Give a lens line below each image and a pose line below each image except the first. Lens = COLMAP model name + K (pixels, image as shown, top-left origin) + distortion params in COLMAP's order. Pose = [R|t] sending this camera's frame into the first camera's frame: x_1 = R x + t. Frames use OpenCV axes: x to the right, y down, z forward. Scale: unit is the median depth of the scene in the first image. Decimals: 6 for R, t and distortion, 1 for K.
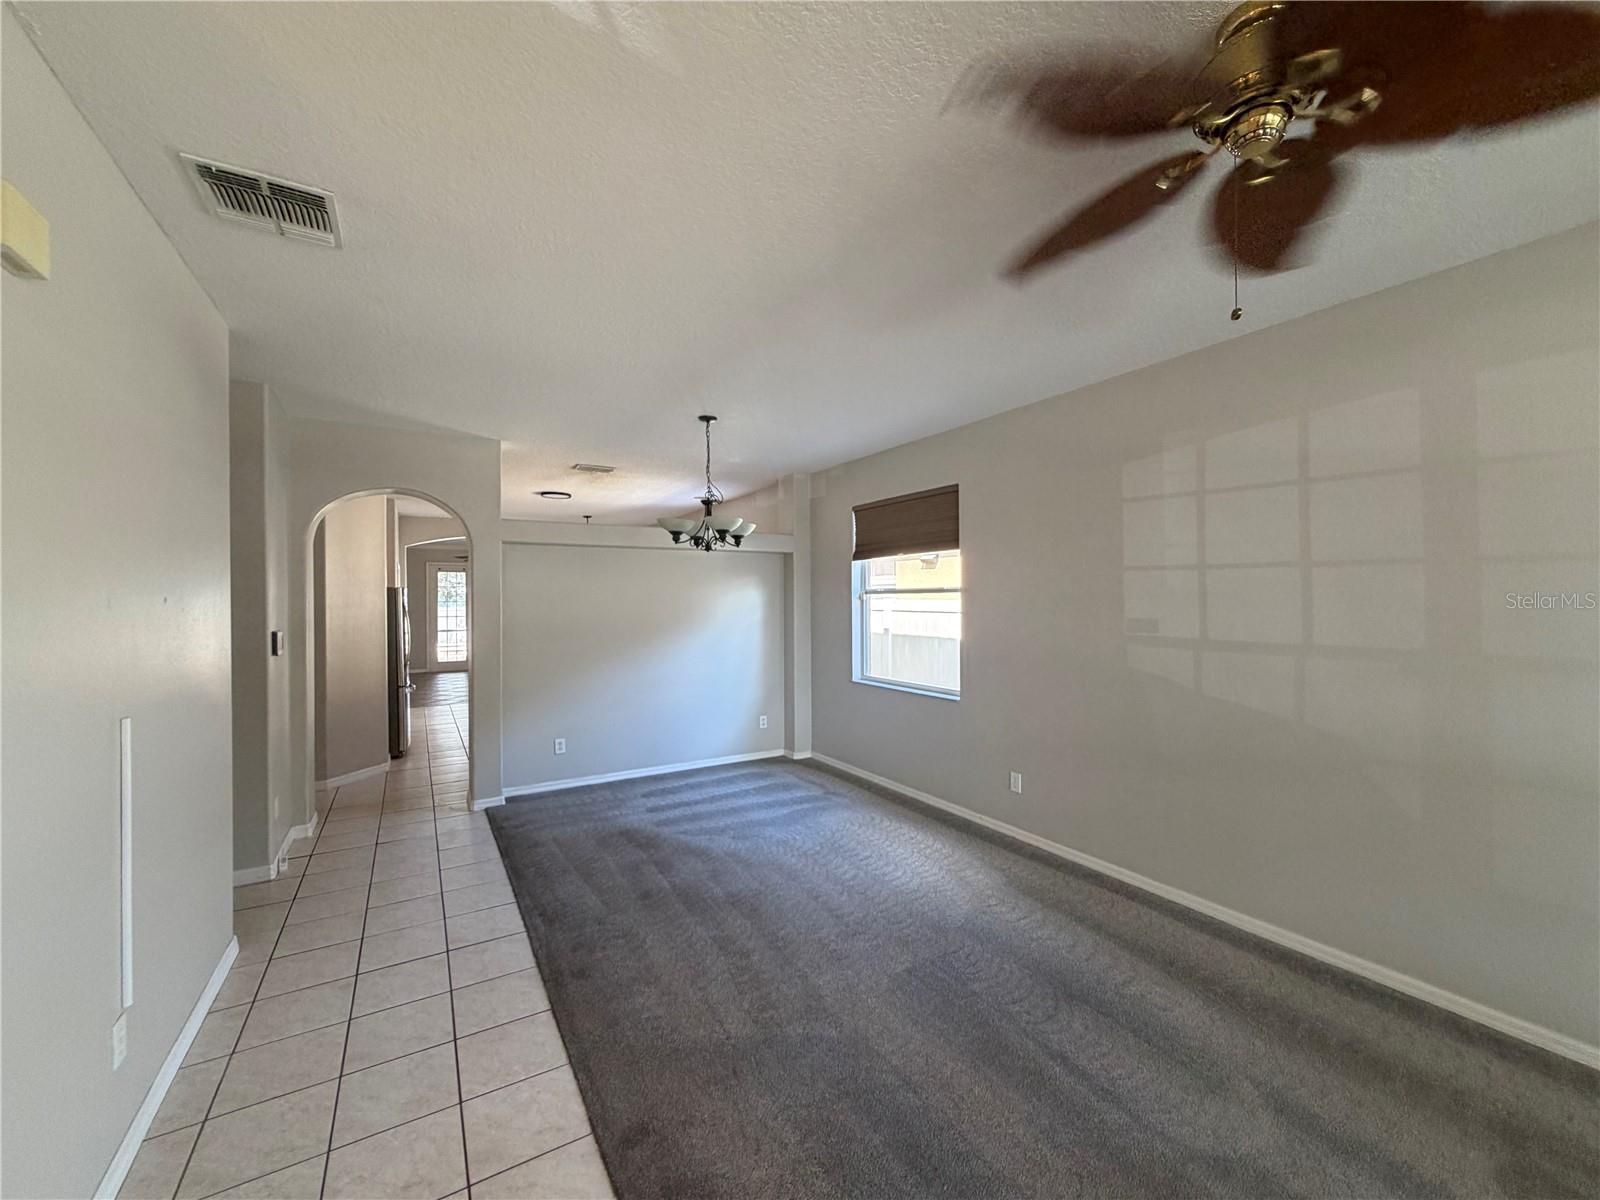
lens RADIAL K [[635.4, 0, 802.2], [0, 635.4, 598.6], [0, 0, 1]] dist [-0.000663, -0.000075]
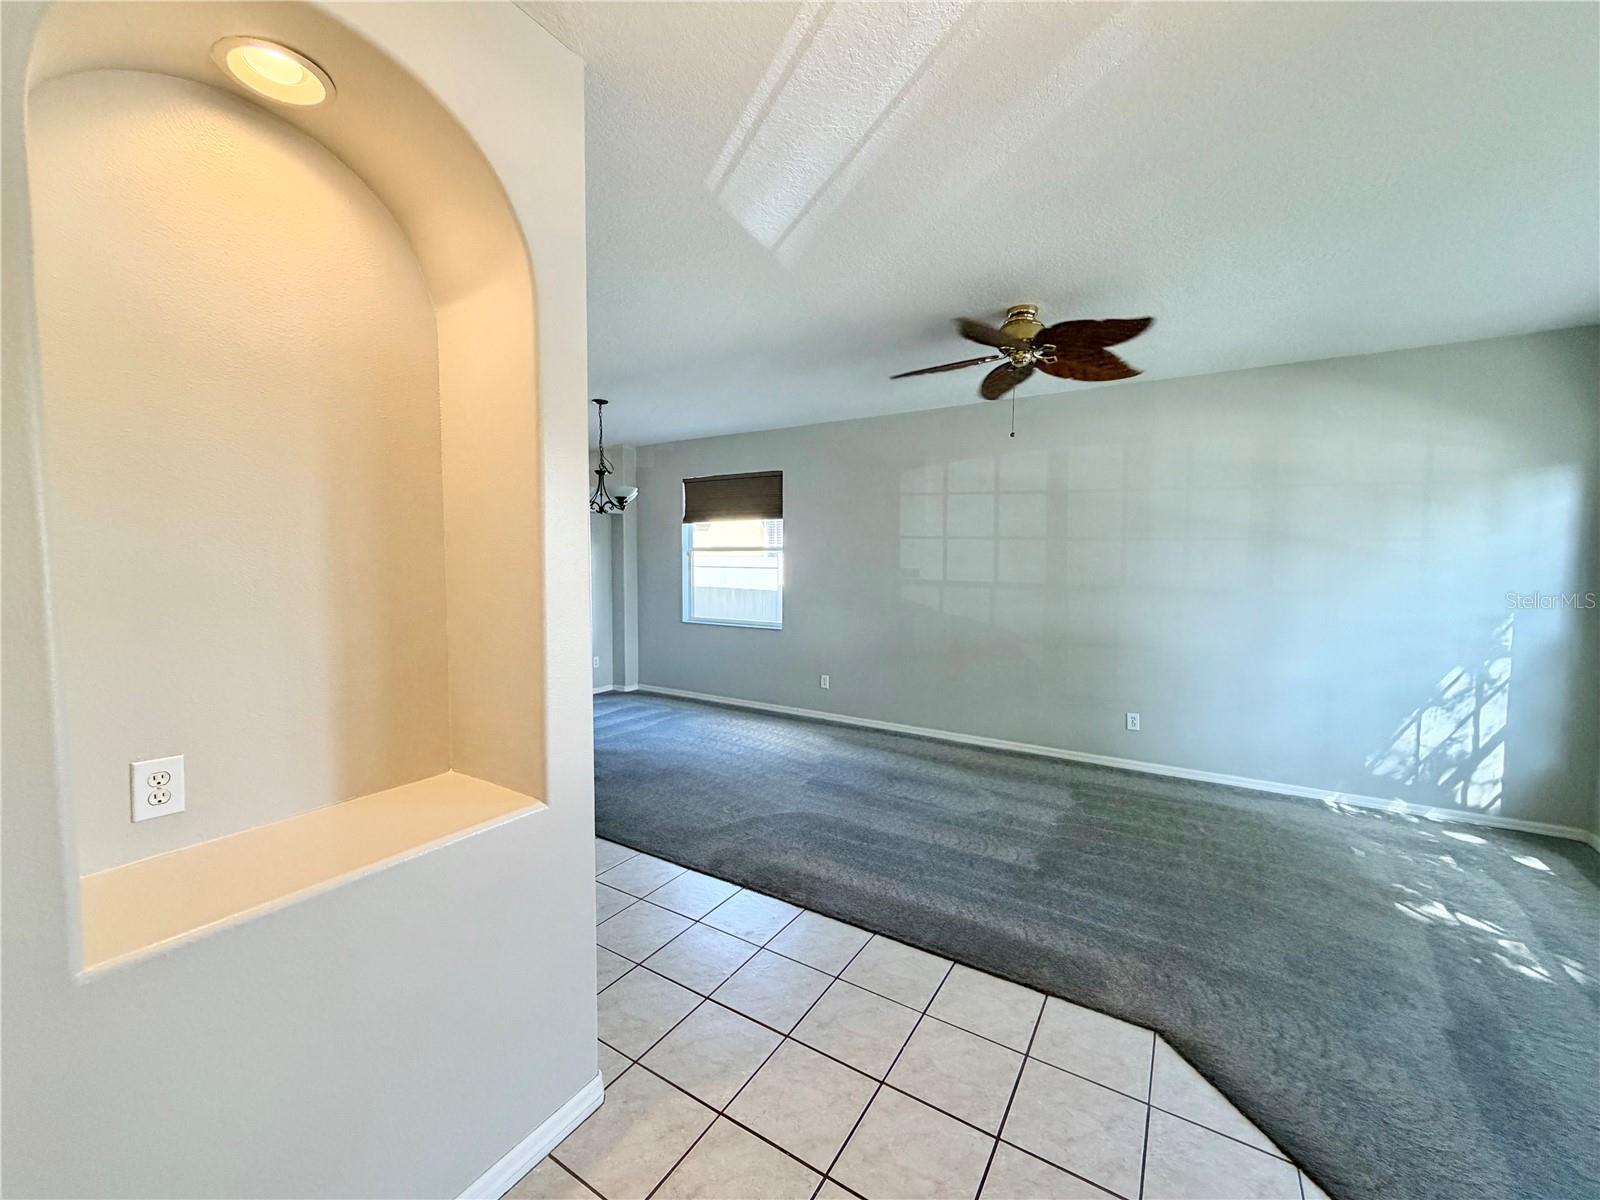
lens RADIAL K [[635.4, 0, 802.0], [0, 635.4, 596.6], [0, 0, 1]] dist [-0.000663, -0.000075]
pose [[0.891988, -0.016791, 0.451747, -0.359821], [-0.010791, 0.998234, 0.058411, 0.009101], [-0.451931, -0.056977, 0.890232, -0.260354]]
